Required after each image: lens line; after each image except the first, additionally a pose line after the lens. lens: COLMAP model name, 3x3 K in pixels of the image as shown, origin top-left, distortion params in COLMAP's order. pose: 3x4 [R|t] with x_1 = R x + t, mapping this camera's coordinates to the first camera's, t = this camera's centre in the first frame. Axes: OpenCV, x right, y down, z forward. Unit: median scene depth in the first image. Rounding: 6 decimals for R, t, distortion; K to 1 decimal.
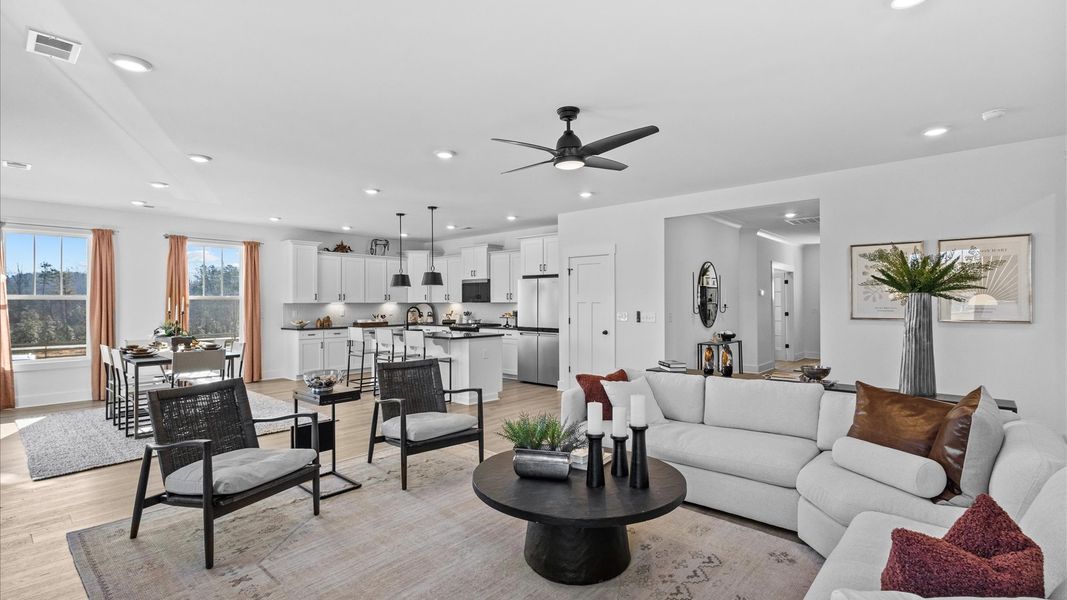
lens RADIAL K [[485.6, 0, 537.8], [0, 485.6, 300.4], [0, 0, 1]] dist [0.003319, 0.000887]
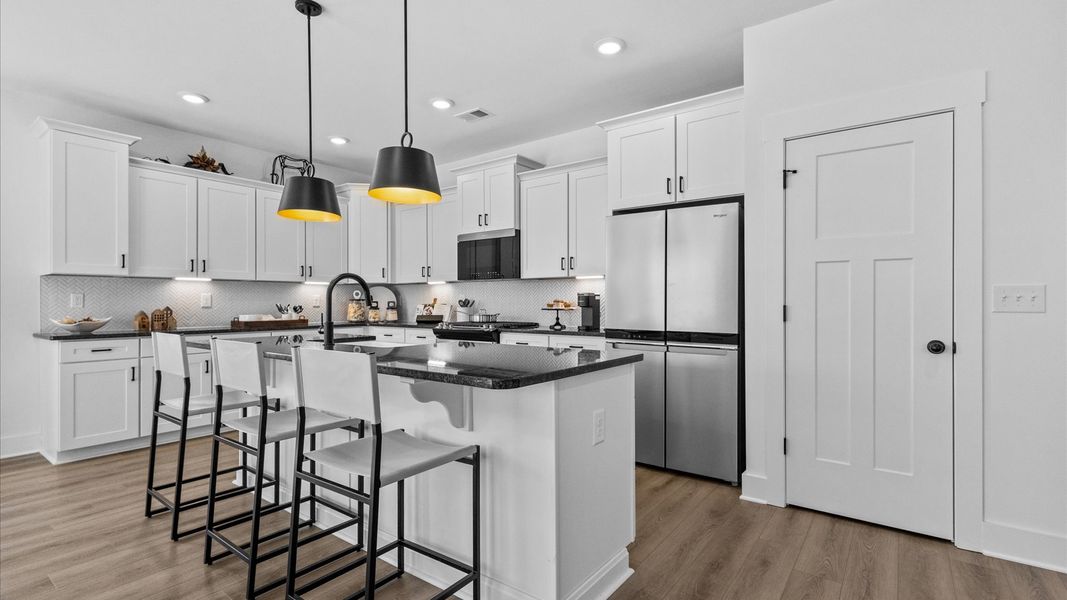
lens RADIAL K [[485.6, 0, 537.8], [0, 485.6, 300.4], [0, 0, 1]] dist [0.003319, 0.000887]
pose [[0.996786, 0.001710, 0.080094, -0.117649], [-0.001792, 0.999998, 0.000941, 0.025086], [-0.080092, -0.001082, 0.996787, 0.510801]]
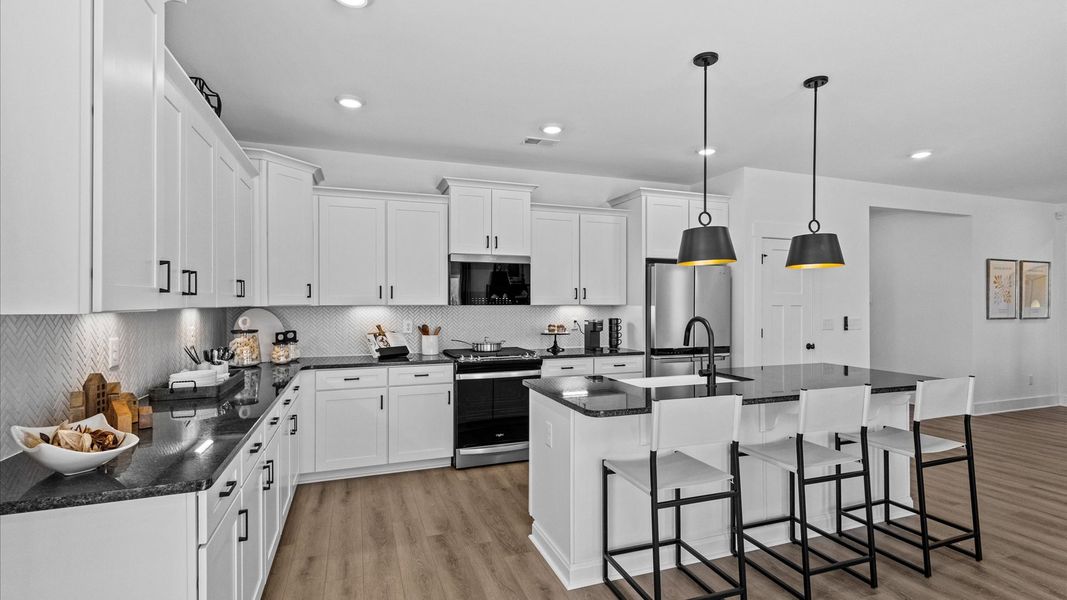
lens RADIAL K [[485.6, 0, 537.8], [0, 485.6, 300.4], [0, 0, 1]] dist [0.003319, 0.000887]
pose [[0.472085, 0.005757, 0.881534, -0.521278], [-0.003940, 0.999982, -0.004421, 0.001114], [-0.881544, -0.001386, 0.472100, 0.750698]]
